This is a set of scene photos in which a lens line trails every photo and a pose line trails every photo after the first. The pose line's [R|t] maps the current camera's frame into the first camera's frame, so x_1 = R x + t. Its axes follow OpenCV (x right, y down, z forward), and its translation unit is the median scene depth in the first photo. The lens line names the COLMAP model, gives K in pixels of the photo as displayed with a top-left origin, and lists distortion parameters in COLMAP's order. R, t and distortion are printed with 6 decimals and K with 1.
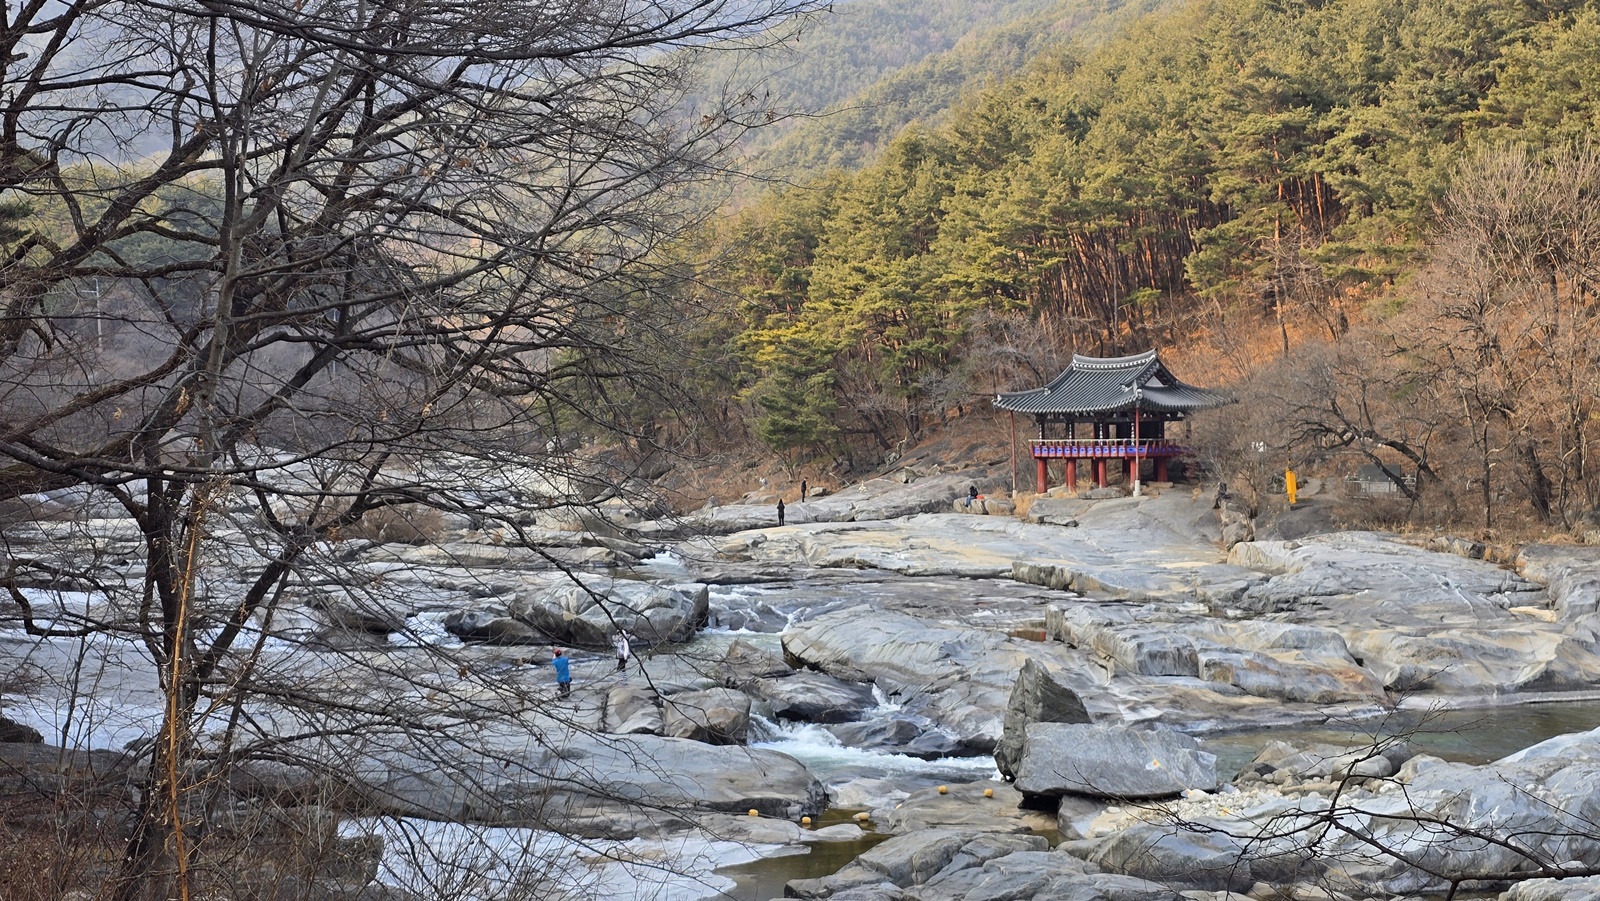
lens RADIAL K [[2202.9, 0, 800.6], [0, 2202.9, 448.2], [0, 0, 1]] dist [0.115019, 0.000000]
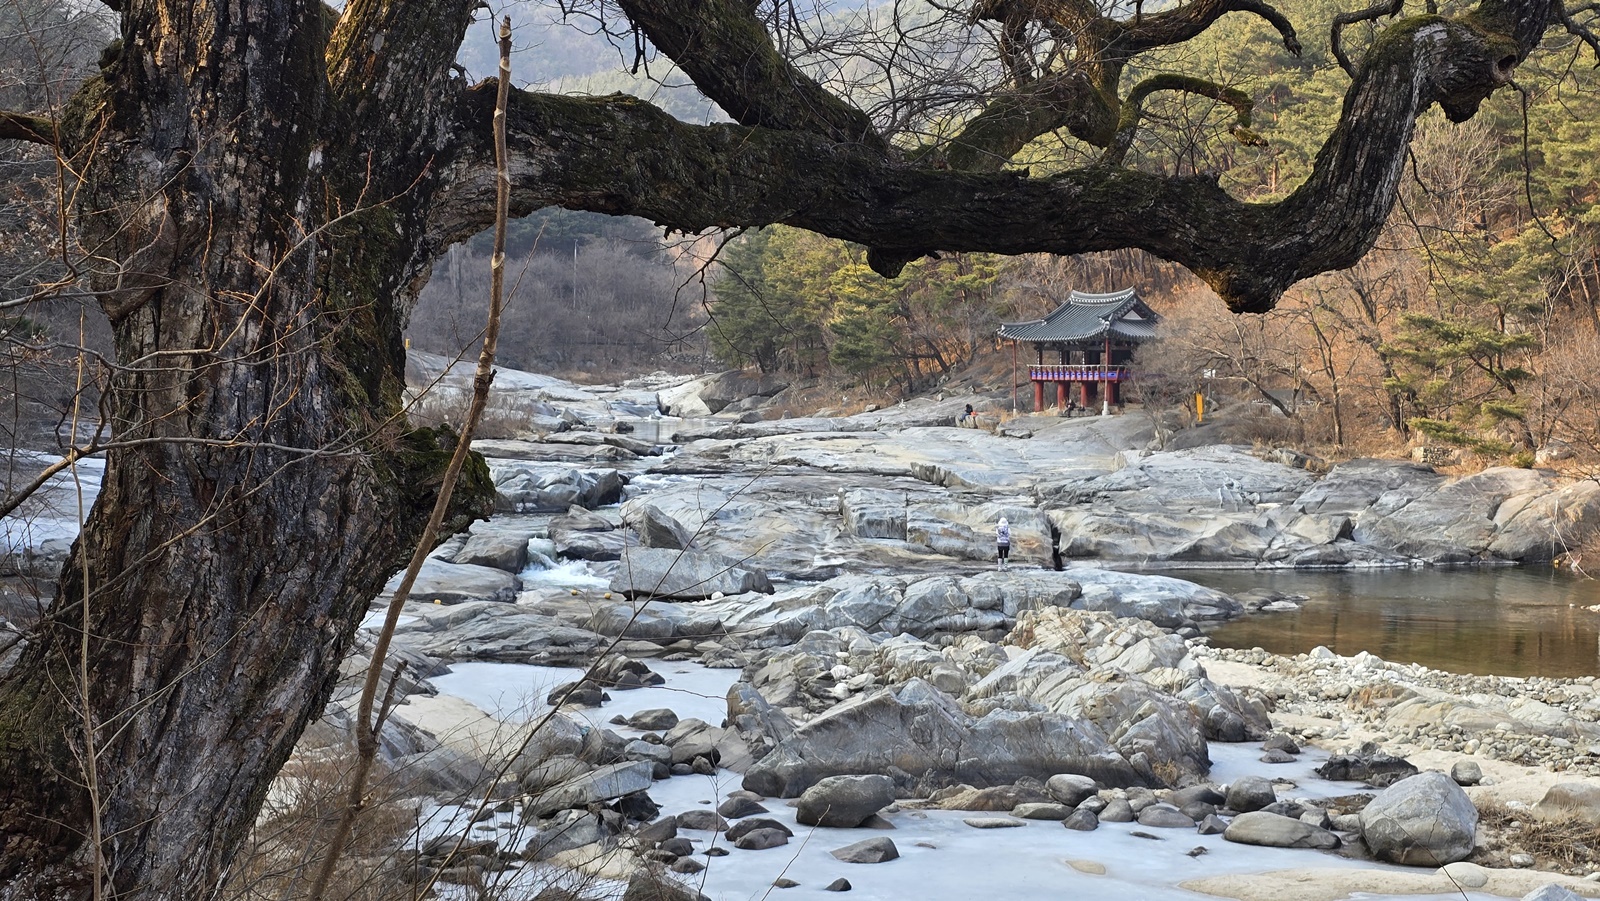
lens RADIAL K [[2202.9, 0, 766.7], [0, 2202.9, 438.5], [0, 0, 1]] dist [0.115019, 0.000000]
pose [[0.986550, 0.023006, -0.161835, 0.203048], [-0.018538, 0.999406, 0.029068, 0.004776], [0.162408, -0.025677, 0.986390, -0.193499]]
